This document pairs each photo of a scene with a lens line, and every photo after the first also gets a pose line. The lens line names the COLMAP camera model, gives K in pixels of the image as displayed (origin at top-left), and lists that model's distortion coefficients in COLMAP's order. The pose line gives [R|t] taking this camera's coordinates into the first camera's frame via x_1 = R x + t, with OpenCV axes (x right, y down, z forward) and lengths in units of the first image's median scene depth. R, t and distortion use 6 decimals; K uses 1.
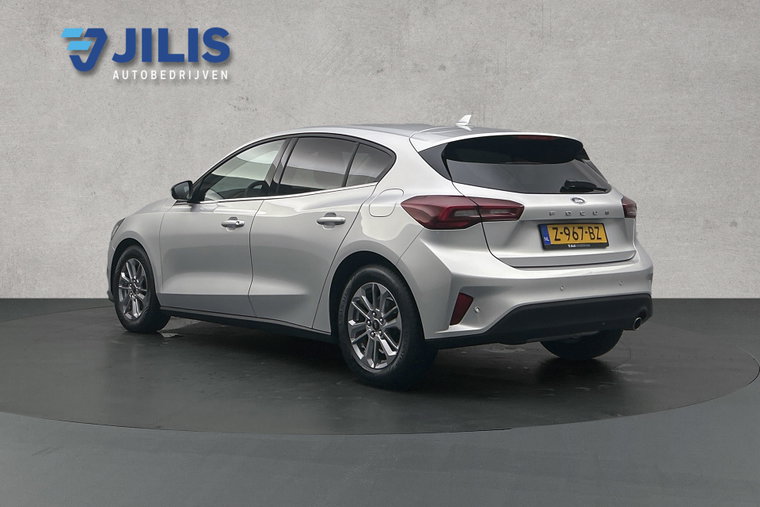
lens RADIAL K [[592.9, 0, 379.9], [0, 592.9, 253.7], [0, 0, 1]] dist [0.001965, -0.003603]
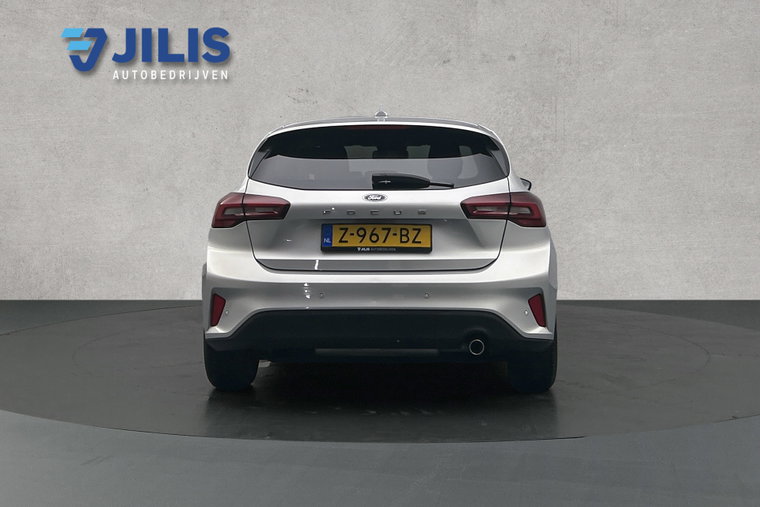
lens RADIAL K [[592.9, 0, 380.0], [0, 592.9, 253.6], [0, 0, 1]] dist [0.001965, -0.003603]
pose [[1.000000, -0.000076, 0.000139, -0.106882], [0.000076, 1.000000, -0.000148, 0.000845], [-0.000139, 0.000148, 1.000000, 0.046969]]
